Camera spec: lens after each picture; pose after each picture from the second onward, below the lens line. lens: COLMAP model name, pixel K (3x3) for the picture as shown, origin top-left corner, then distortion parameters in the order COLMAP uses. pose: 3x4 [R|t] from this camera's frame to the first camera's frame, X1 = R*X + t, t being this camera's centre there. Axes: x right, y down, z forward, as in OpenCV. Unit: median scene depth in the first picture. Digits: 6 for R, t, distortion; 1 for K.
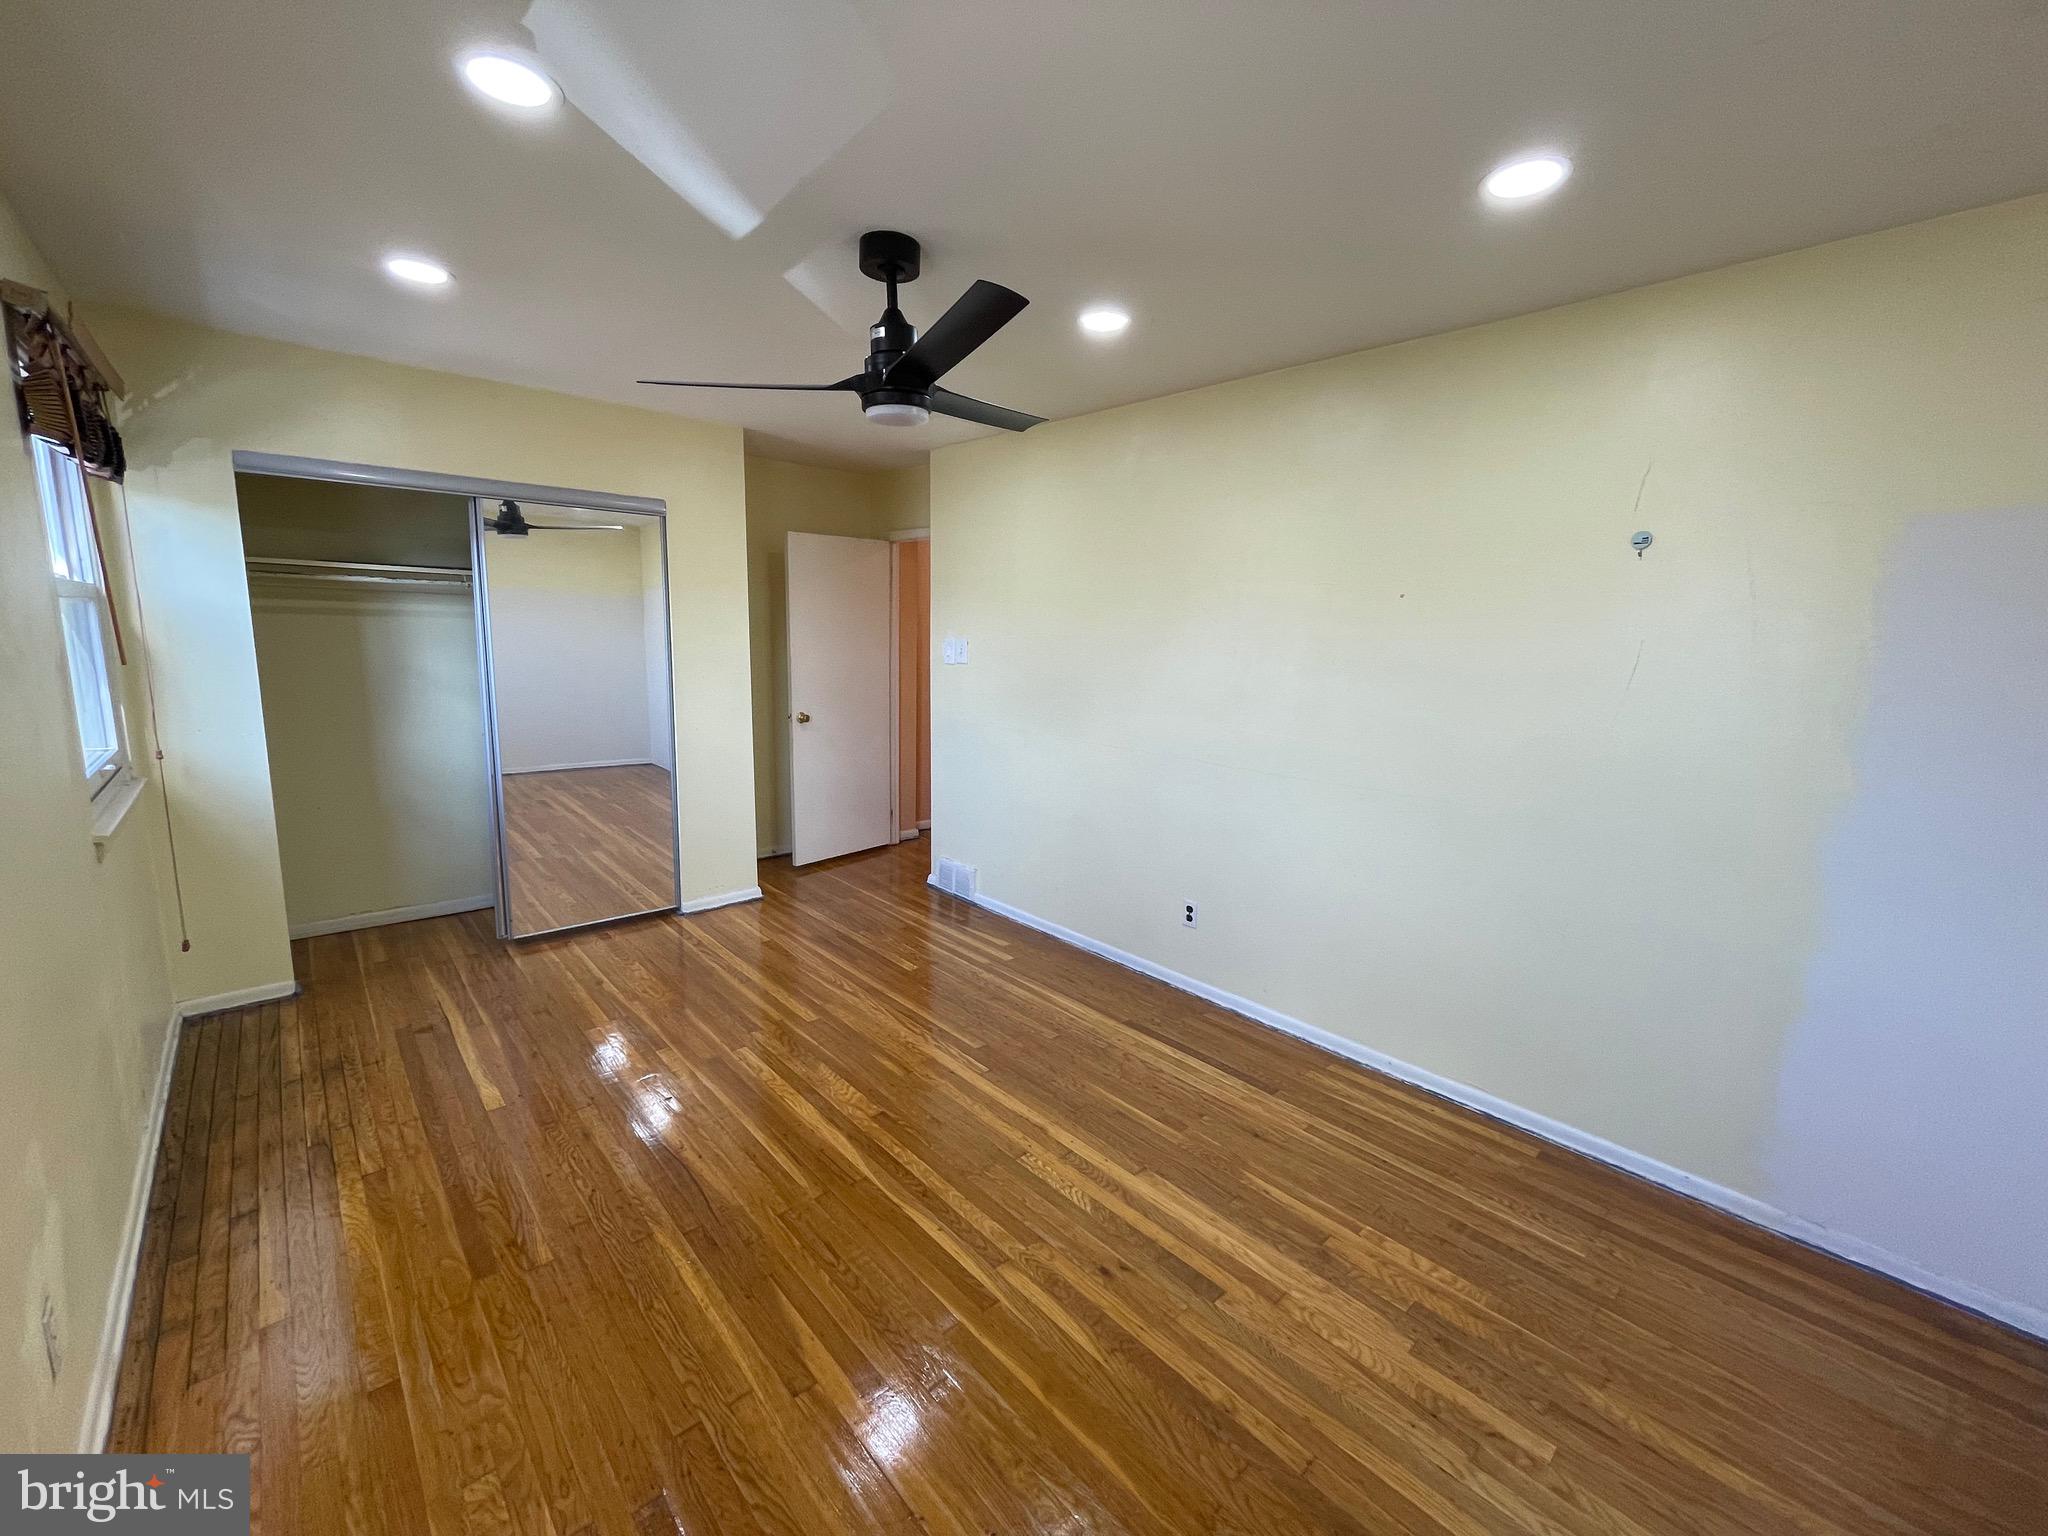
lens RADIAL K [[825.7, 0, 1023.2], [0, 825.7, 767.0], [0, 0, 1]] dist [-0.003782, 0.000143]
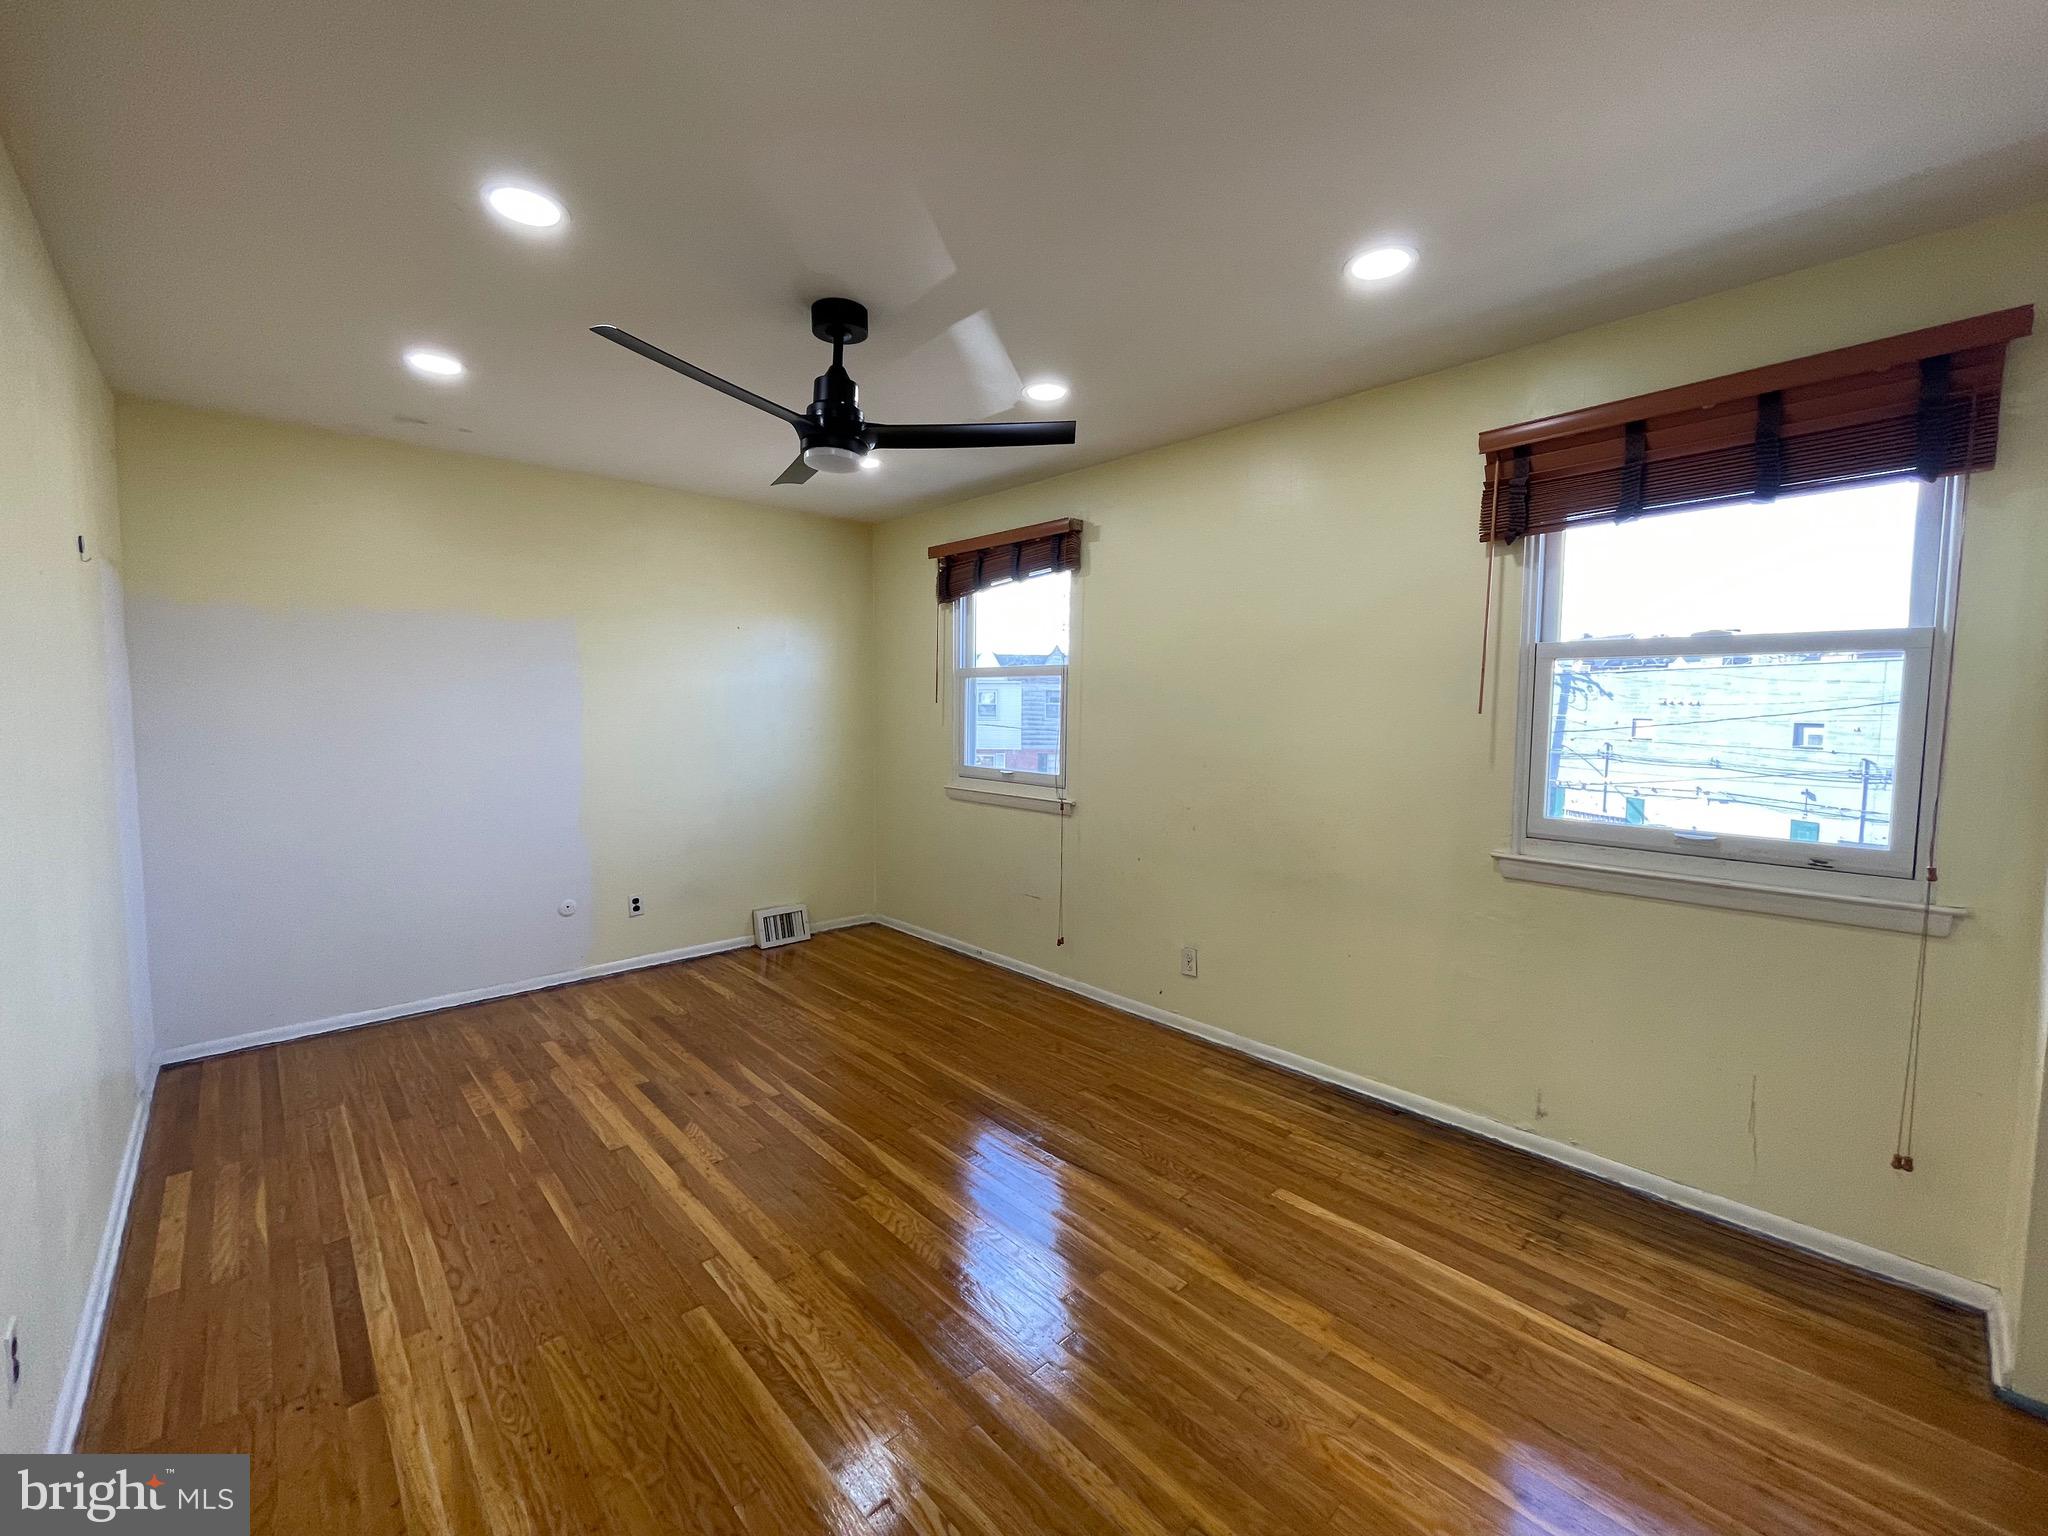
lens RADIAL K [[825.7, 0, 1022.9], [0, 825.7, 778.4], [0, 0, 1]] dist [-0.003782, 0.000143]
pose [[-0.999319, -0.032340, -0.017788, -0.323205], [-0.035790, 0.966828, 0.252908, -0.251810], [0.009019, 0.253373, -0.967327, 1.754745]]
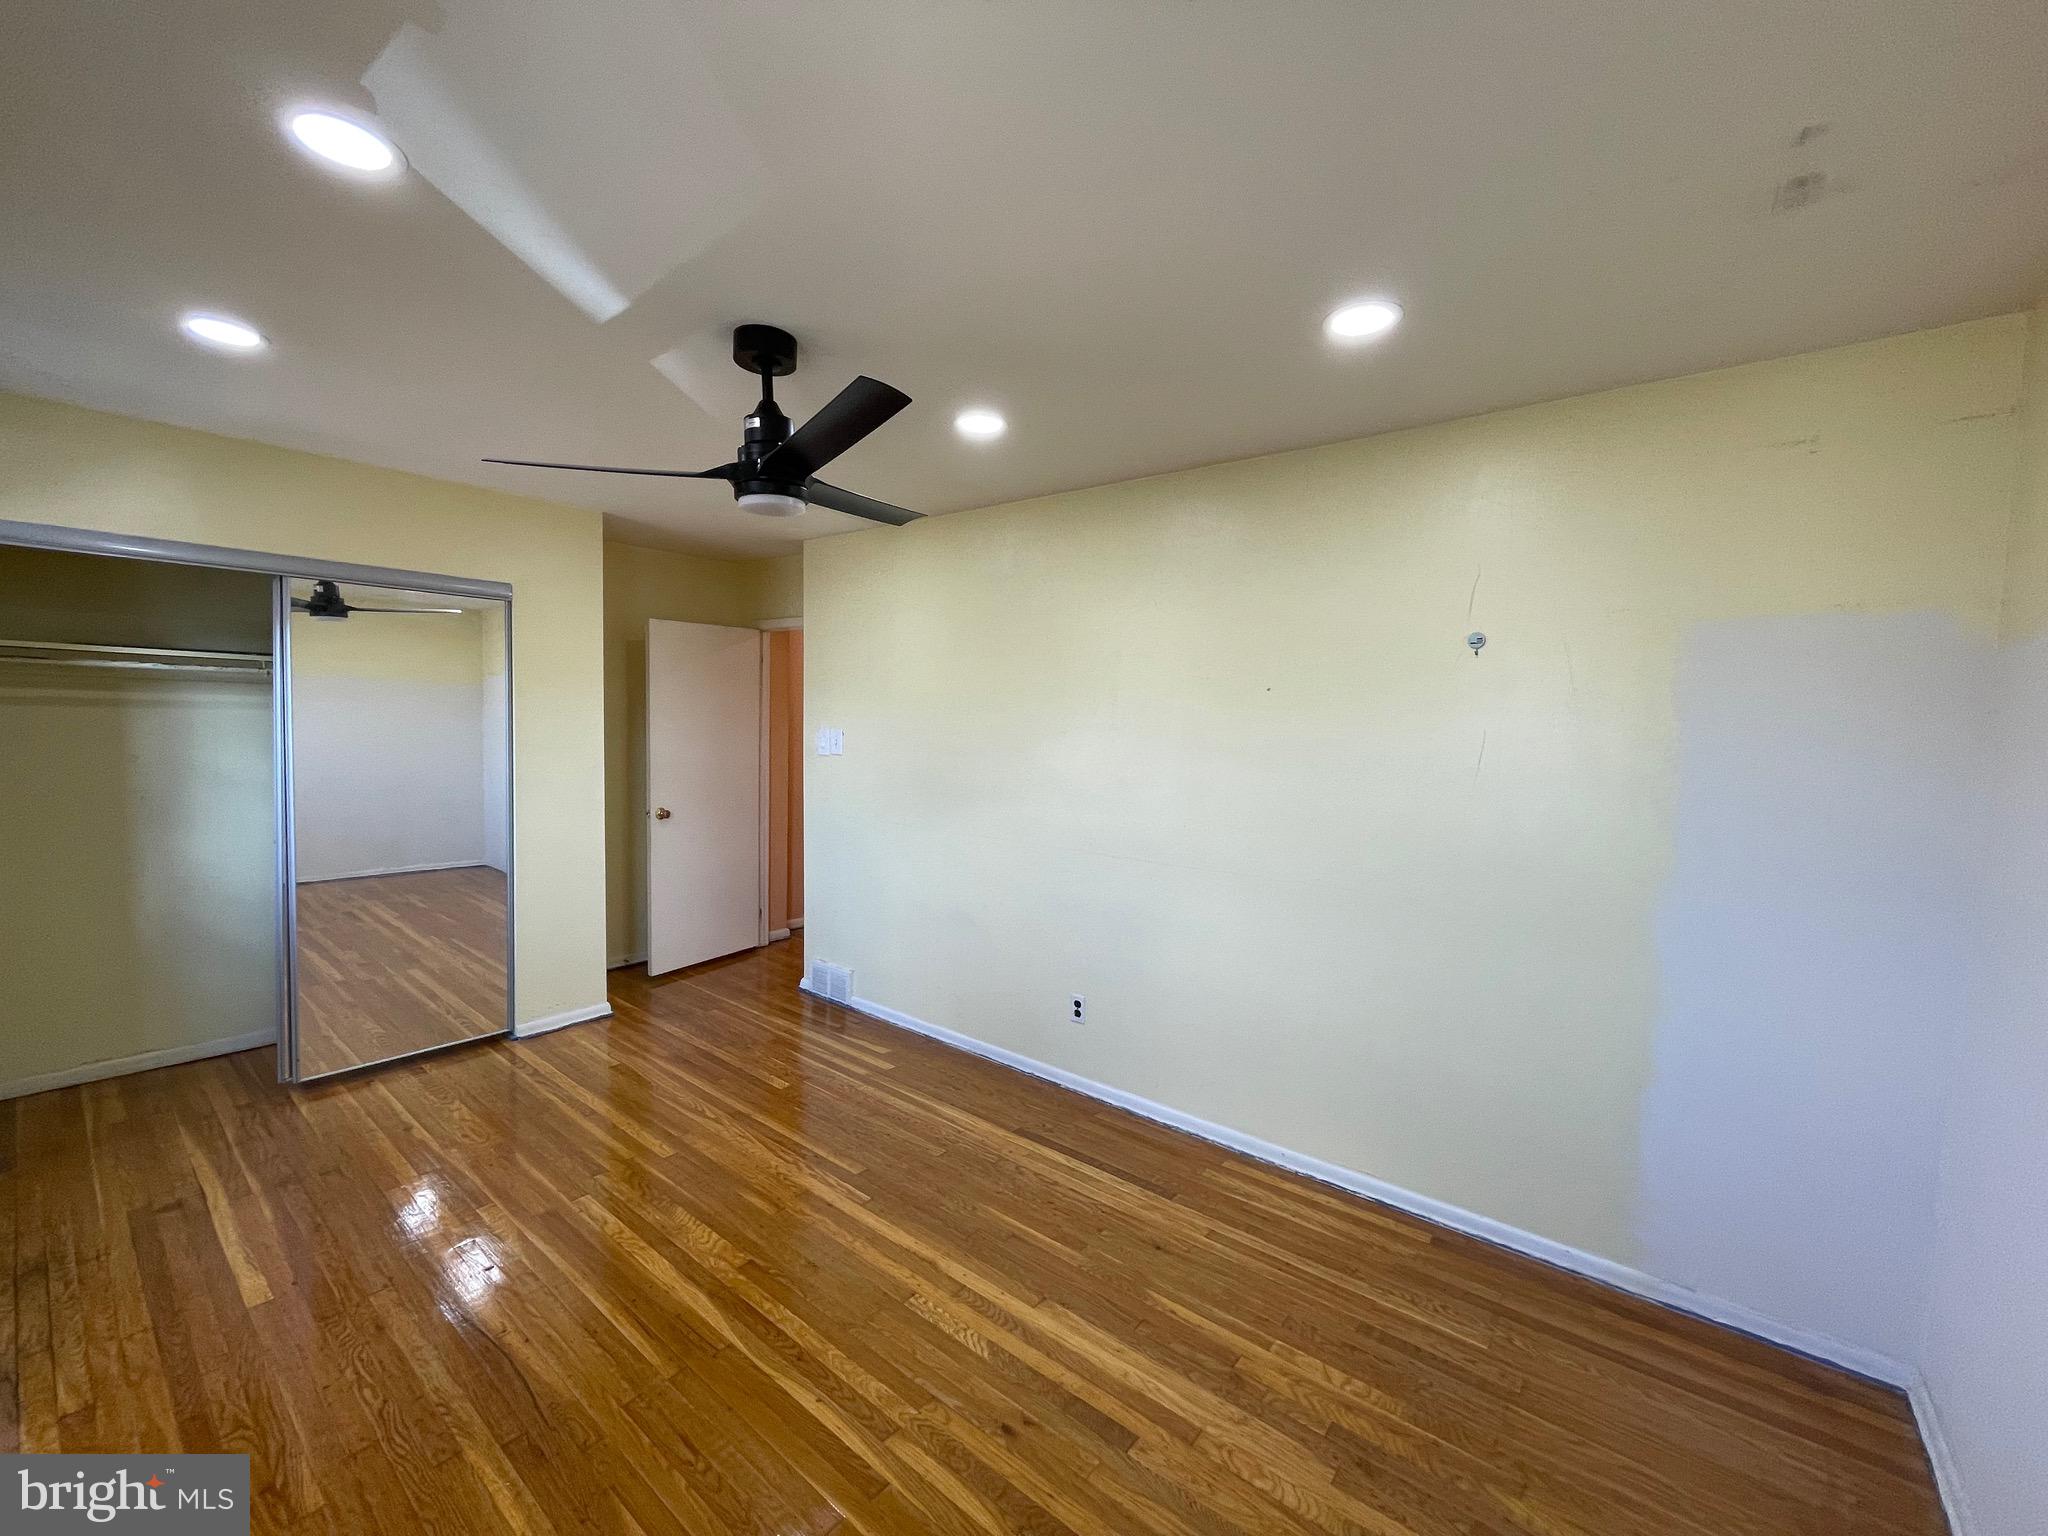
lens RADIAL K [[825.7, 0, 1022.8], [0, 825.7, 766.6], [0, 0, 1]] dist [-0.003782, 0.000143]
pose [[0.988369, -0.010892, 0.151681, -0.009601], [0.026728, 0.994347, -0.102758, -0.011183], [-0.149704, 0.105617, 0.983074, 0.028878]]
